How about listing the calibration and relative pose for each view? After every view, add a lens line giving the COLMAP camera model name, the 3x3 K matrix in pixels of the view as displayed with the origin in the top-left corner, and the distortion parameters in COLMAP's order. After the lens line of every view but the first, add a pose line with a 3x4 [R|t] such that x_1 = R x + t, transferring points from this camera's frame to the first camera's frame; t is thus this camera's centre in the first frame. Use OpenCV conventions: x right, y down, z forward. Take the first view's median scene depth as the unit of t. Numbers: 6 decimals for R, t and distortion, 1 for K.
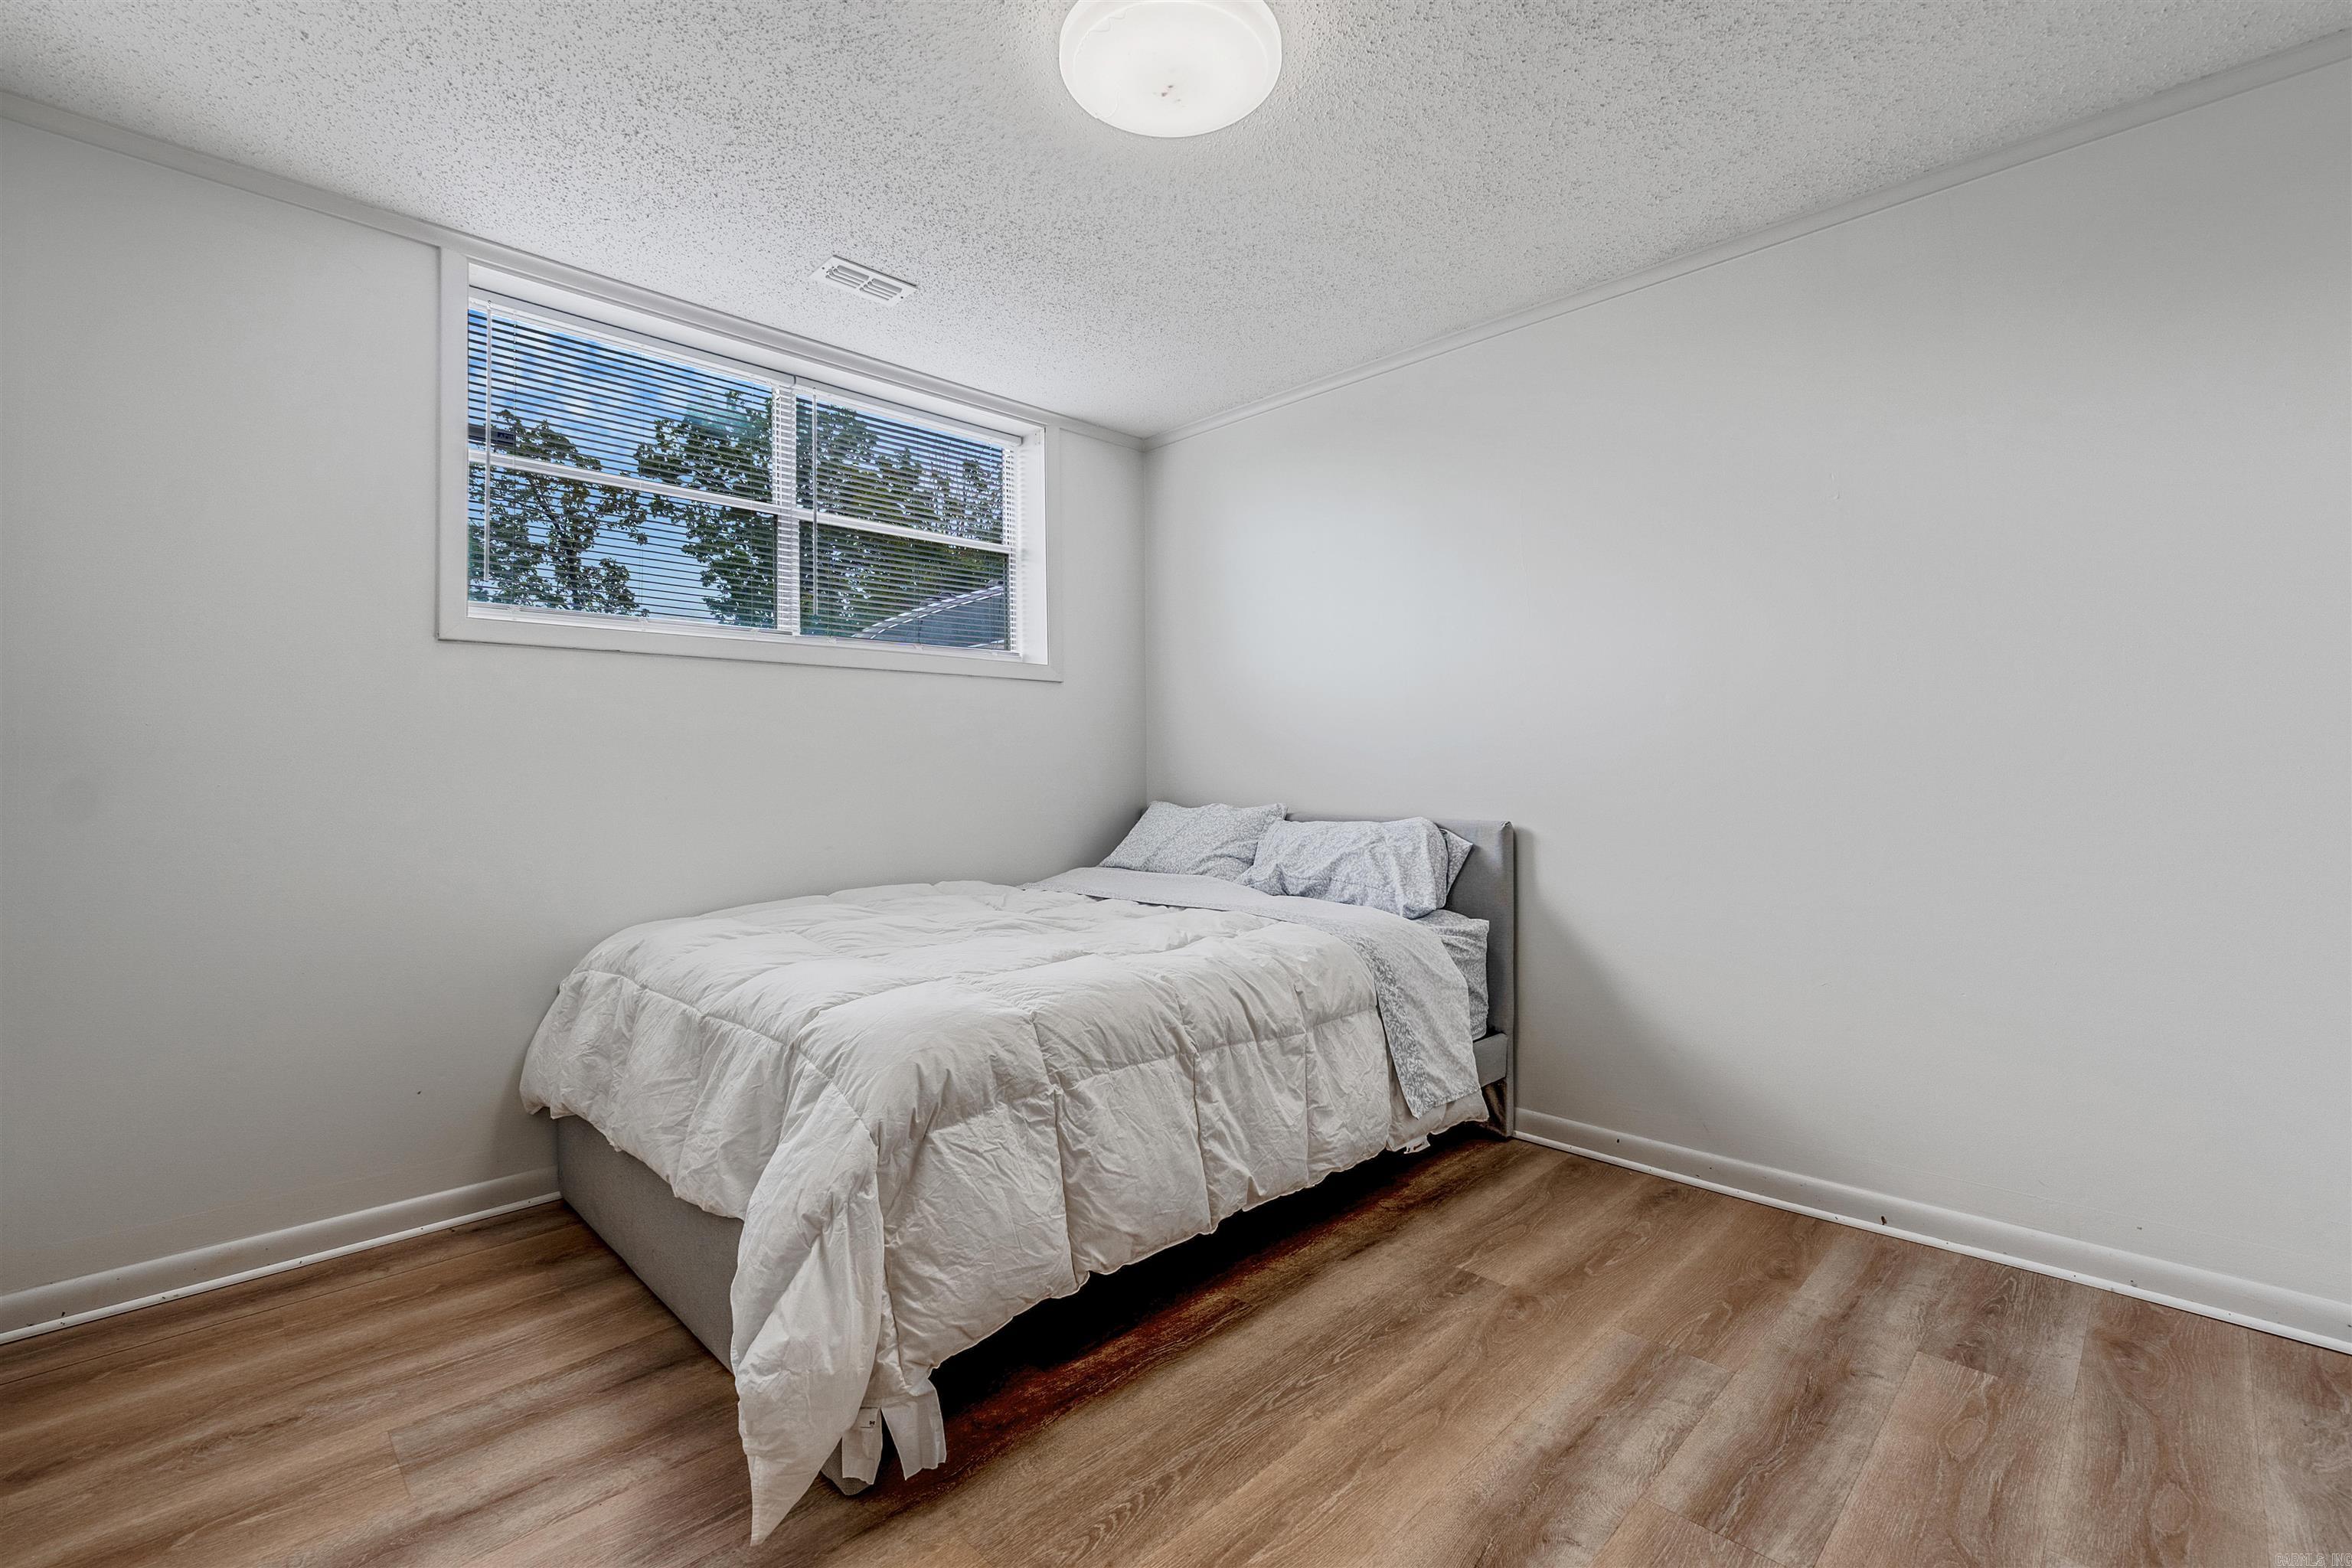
lens RADIAL K [[1016.9, 0, 1169.6], [0, 1016.9, 748.4], [0, 0, 1]] dist [-0.003325, -0.000623]
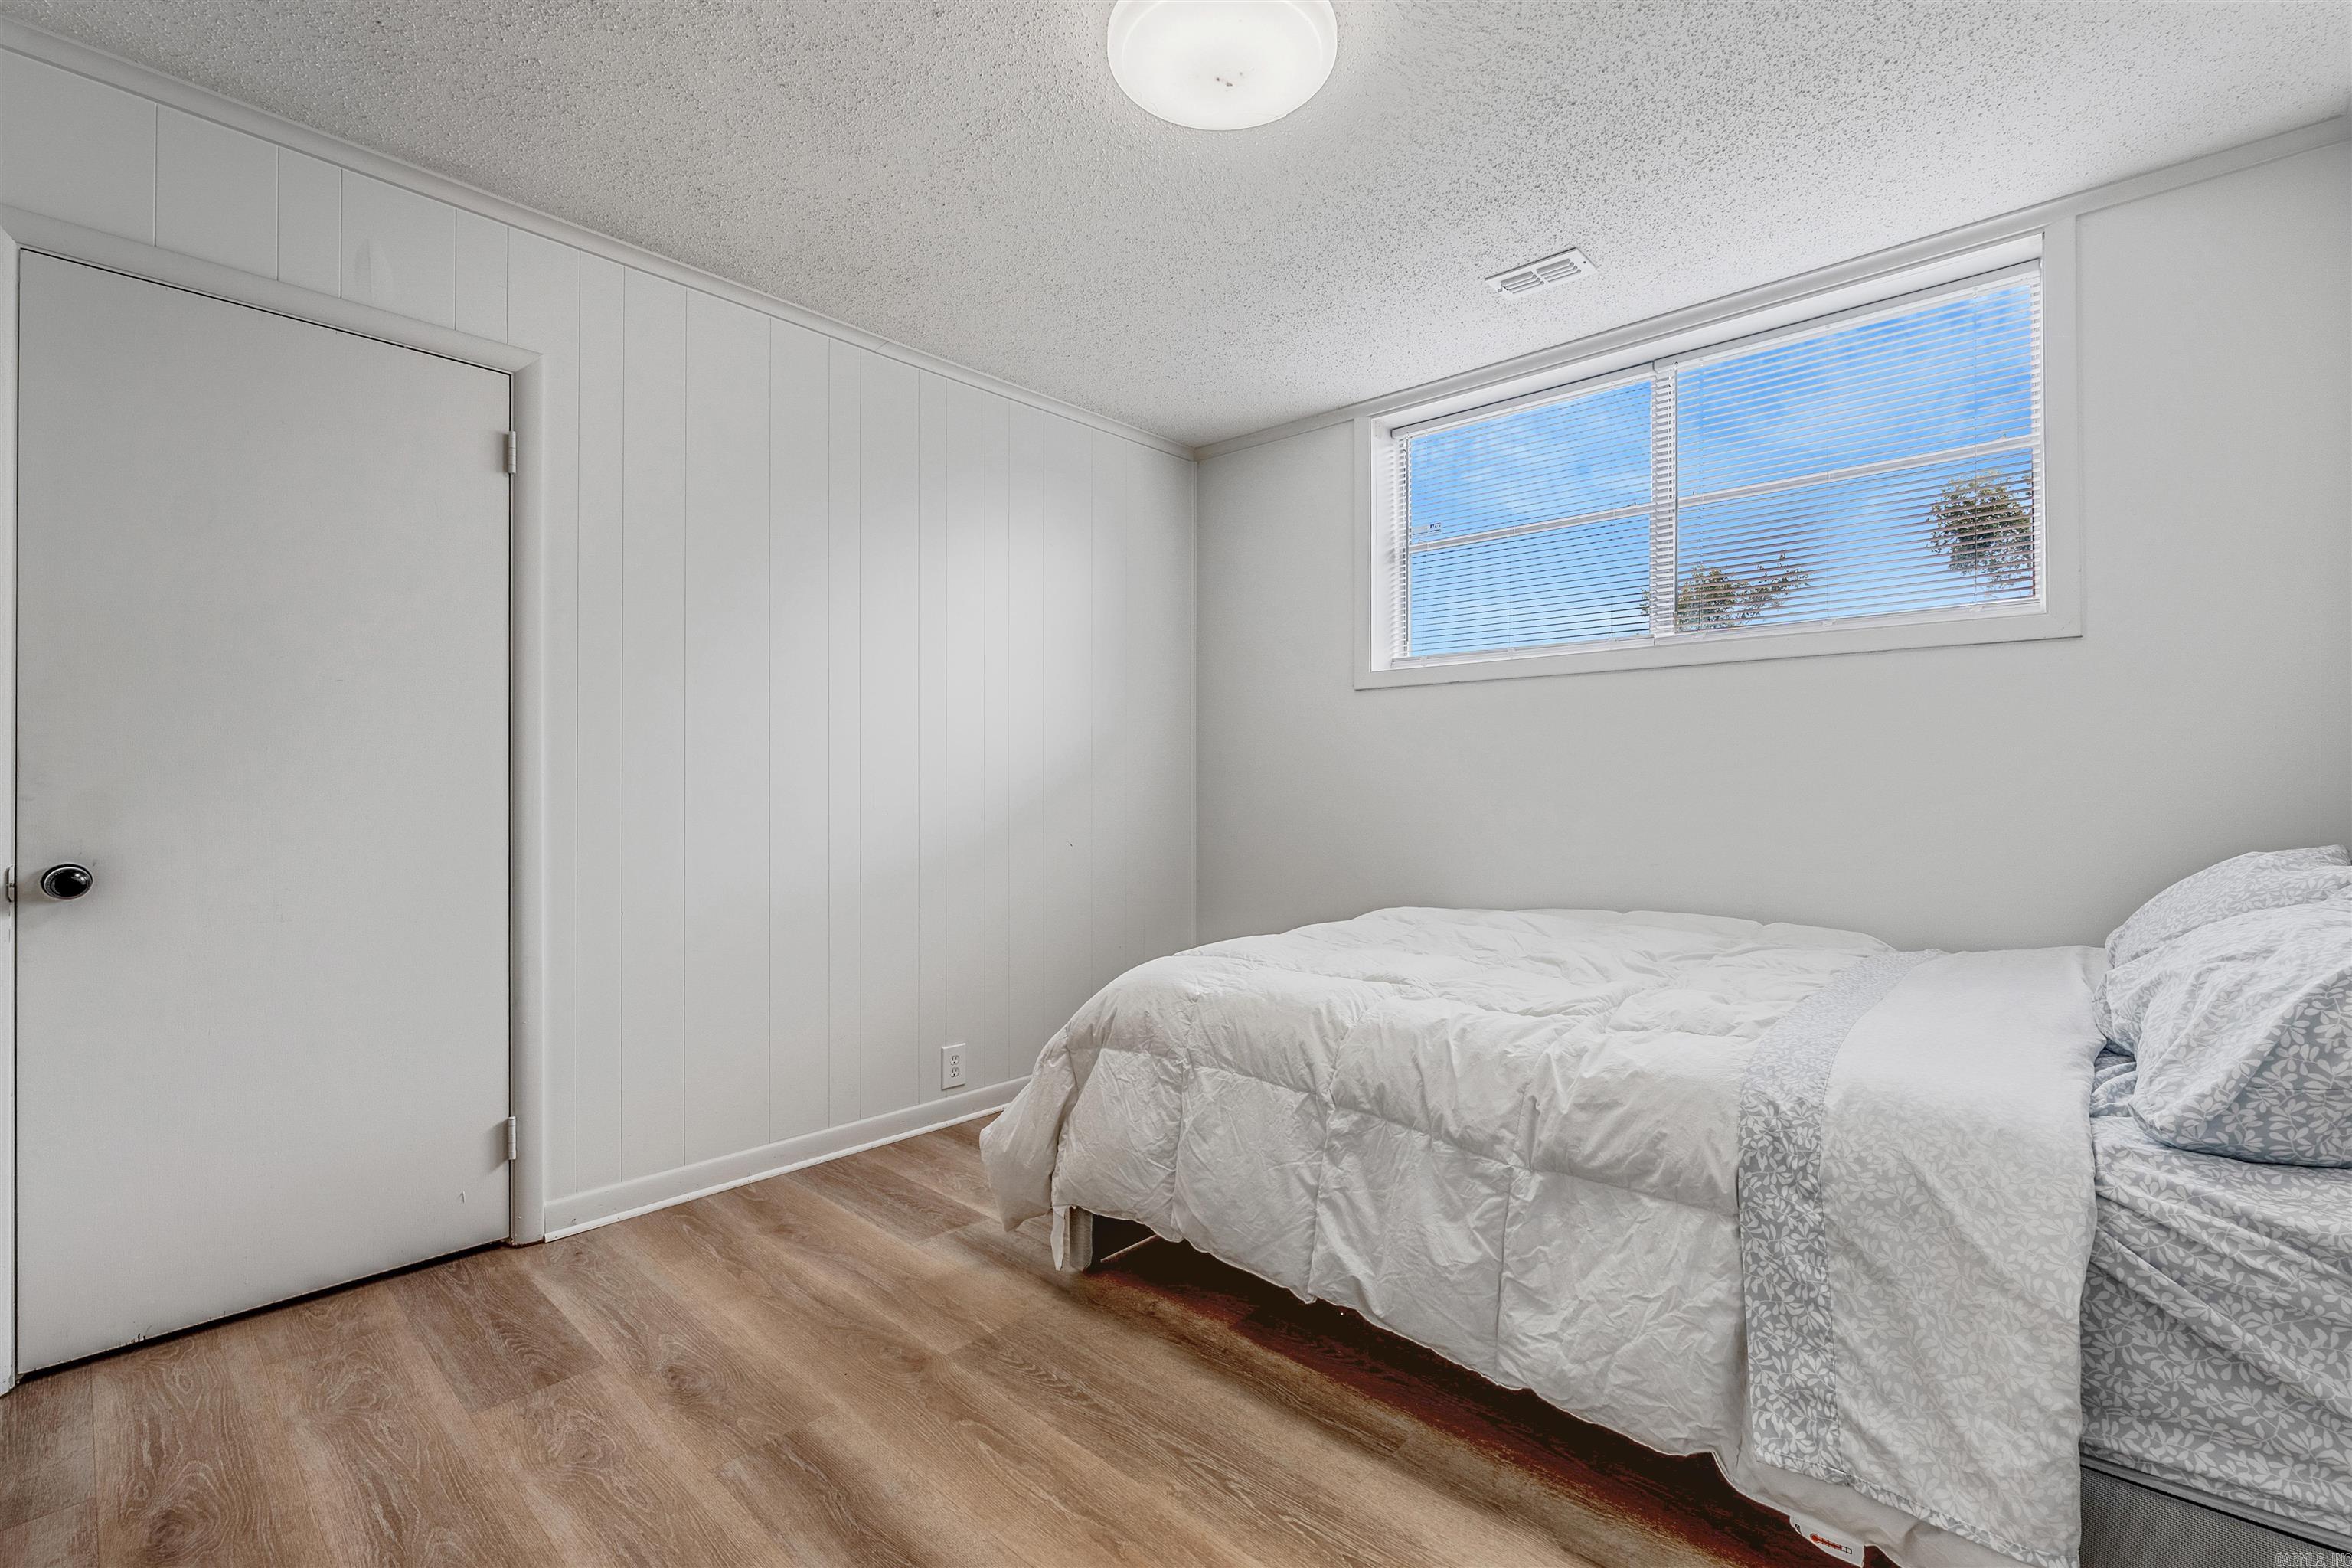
lens RADIAL K [[1016.9, 0, 1169.6], [0, 1016.9, 748.4], [0, 0, 1]] dist [-0.003325, -0.000623]
pose [[0.047020, -0.018581, -0.998721, 0.898842], [0.029041, 0.999430, -0.017227, 0.000950], [0.998472, -0.028194, 0.047533, 0.814136]]
